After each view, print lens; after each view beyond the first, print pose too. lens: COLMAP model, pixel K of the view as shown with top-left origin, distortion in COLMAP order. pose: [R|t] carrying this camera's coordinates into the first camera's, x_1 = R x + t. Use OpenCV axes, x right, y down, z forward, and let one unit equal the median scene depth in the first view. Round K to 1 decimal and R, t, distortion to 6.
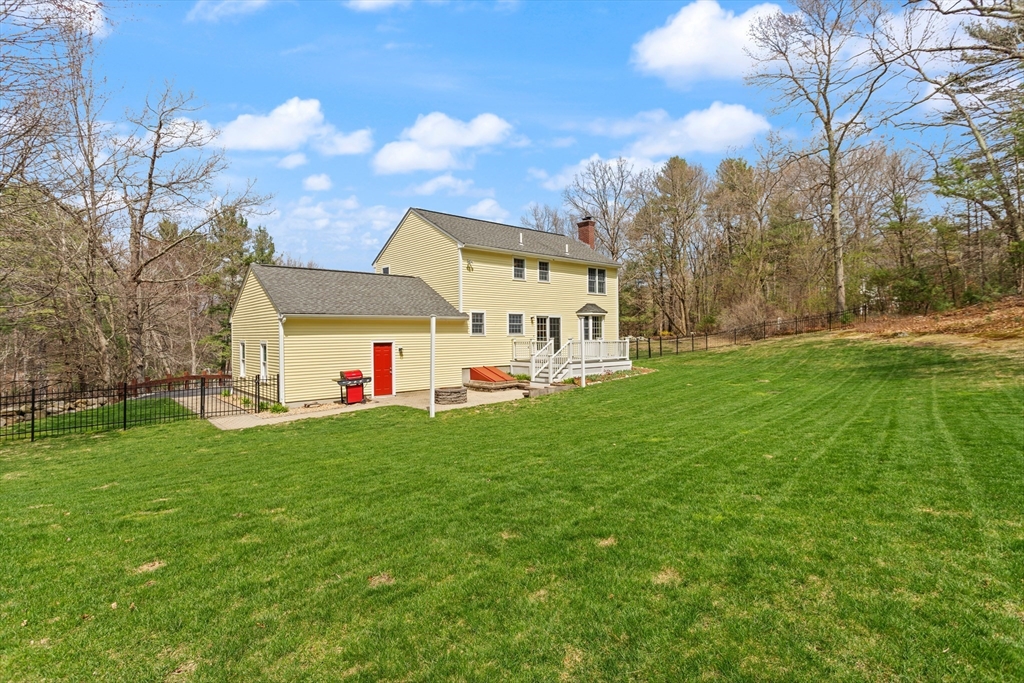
lens RADIAL K [[487.4, 0, 517.8], [0, 487.4, 339.4], [0, 0, 1]] dist [0.001662, 0.001253]
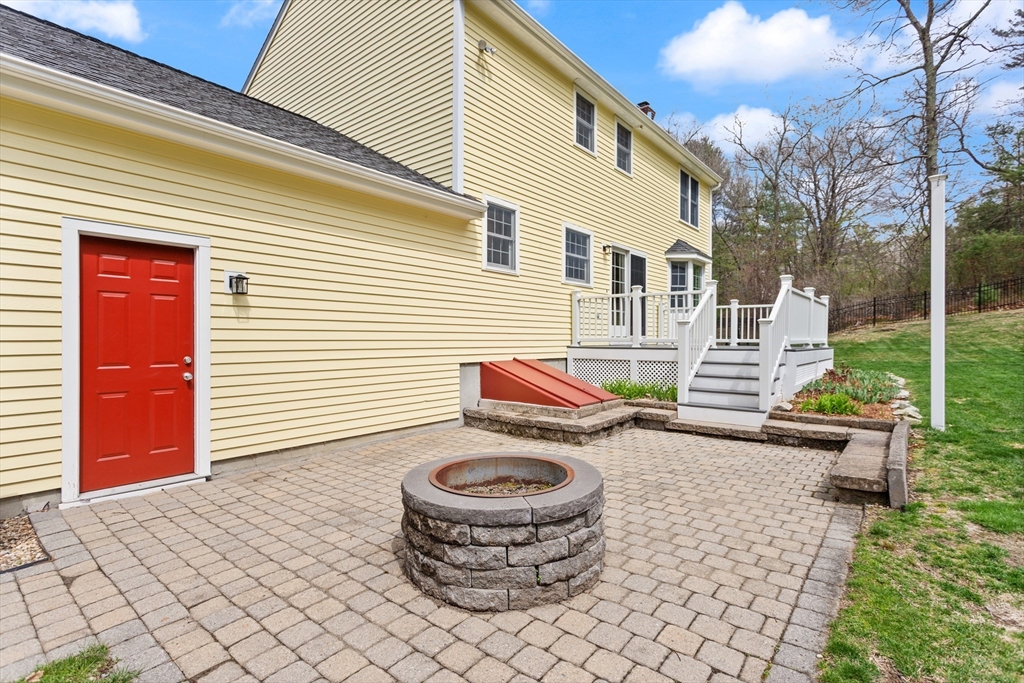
lens RADIAL K [[487.4, 0, 519.0], [0, 487.4, 339.2], [0, 0, 1]] dist [0.001662, 0.001253]
pose [[0.985780, 0.011606, 0.167638, -0.118178], [-0.010529, 0.999918, -0.007313, 0.040288], [-0.167709, 0.005444, 0.985822, 0.607699]]
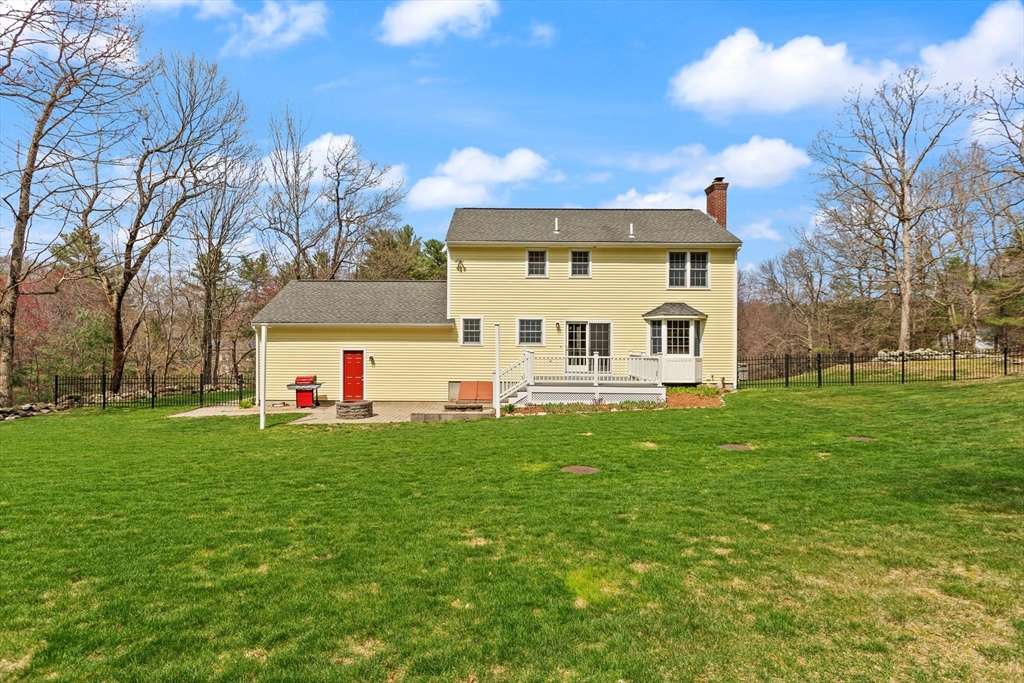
lens RADIAL K [[487.4, 0, 508.9], [0, 487.4, 340.2], [0, 0, 1]] dist [0.001662, 0.001253]
pose [[0.750448, 0.010292, -0.660849, 0.502440], [-0.021163, 0.999740, -0.008463, -0.010003], [0.660590, 0.020337, 0.750471, 0.366311]]
